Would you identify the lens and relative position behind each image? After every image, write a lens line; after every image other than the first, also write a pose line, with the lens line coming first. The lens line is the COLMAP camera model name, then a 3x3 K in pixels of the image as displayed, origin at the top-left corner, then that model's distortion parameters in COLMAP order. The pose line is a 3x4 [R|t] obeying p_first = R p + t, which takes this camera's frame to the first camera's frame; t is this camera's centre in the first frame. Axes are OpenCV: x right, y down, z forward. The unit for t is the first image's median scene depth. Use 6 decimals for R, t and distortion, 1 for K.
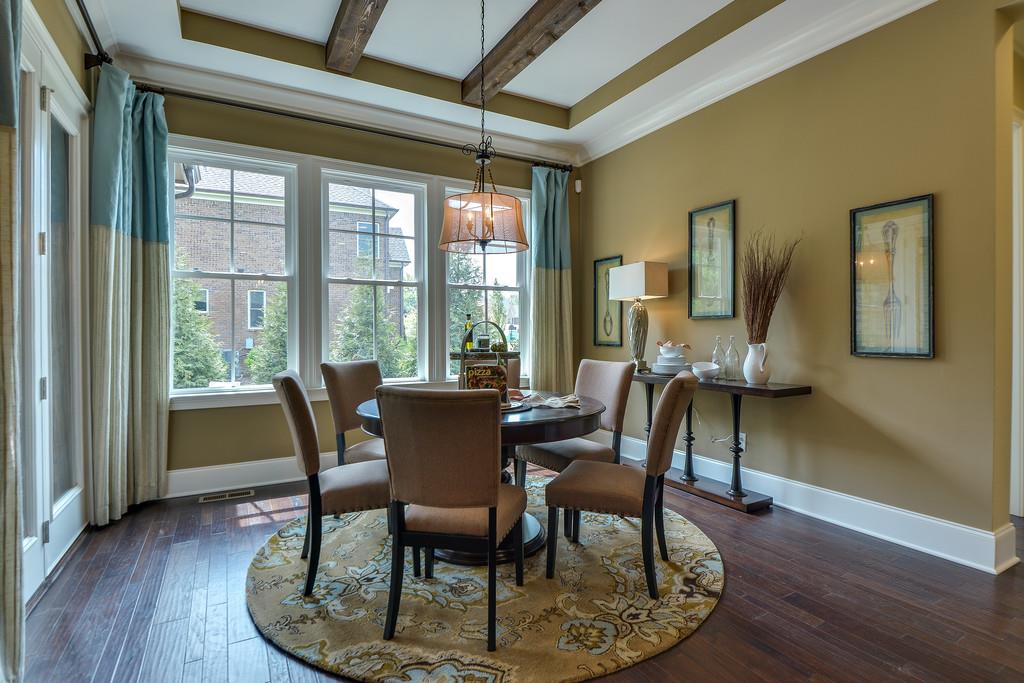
lens RADIAL K [[518.5, 0, 515.0], [0, 518.5, 334.5], [0, 0, 1]] dist [-0.001856, -0.000835]
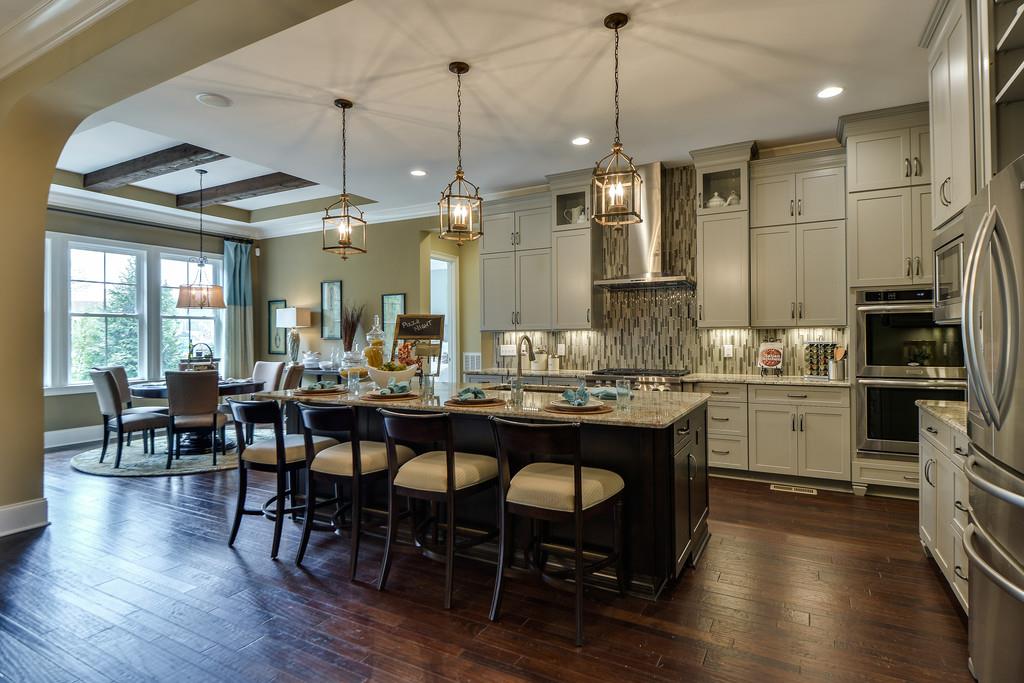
lens RADIAL K [[518.5, 0, 515.0], [0, 518.5, 334.5], [0, 0, 1]] dist [-0.001856, -0.000835]
pose [[0.847081, -0.003782, 0.531451, -0.065928], [0.010879, 0.999889, -0.010224, -0.017895], [-0.531353, 0.014442, 0.847027, -0.935984]]
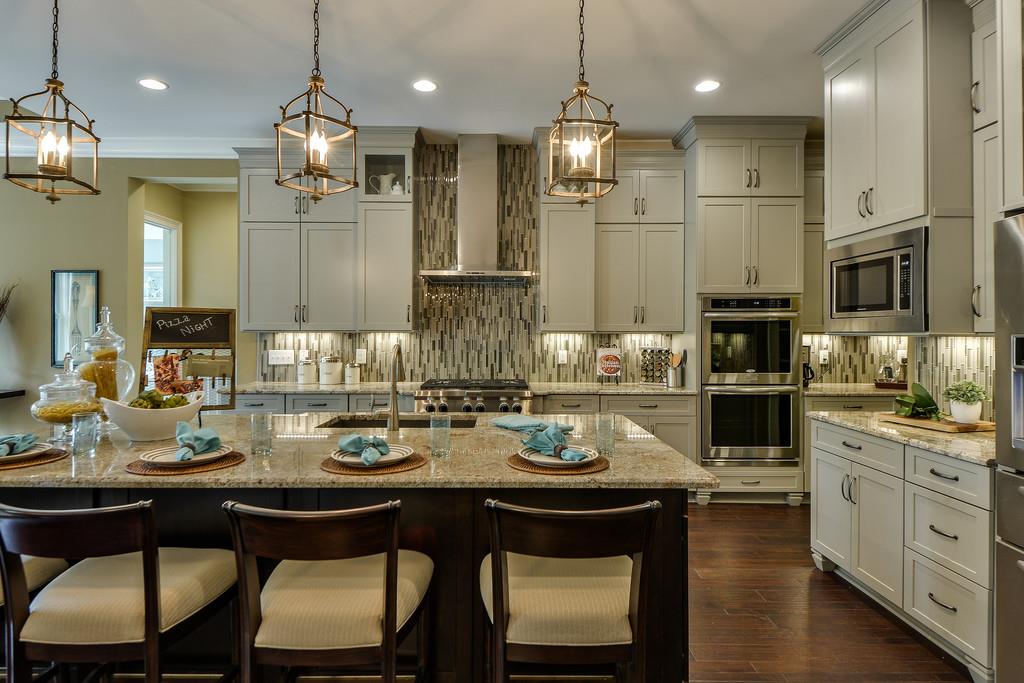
lens RADIAL K [[558.3, 0, 511.8], [0, 558.3, 333.6], [0, 0, 1]] dist [0.004603, -0.000715]
pose [[0.490298, -0.001186, 0.871554, -0.079550], [0.004131, 0.999991, -0.000962, -0.034264], [-0.871545, 0.004072, 0.490299, -0.674543]]
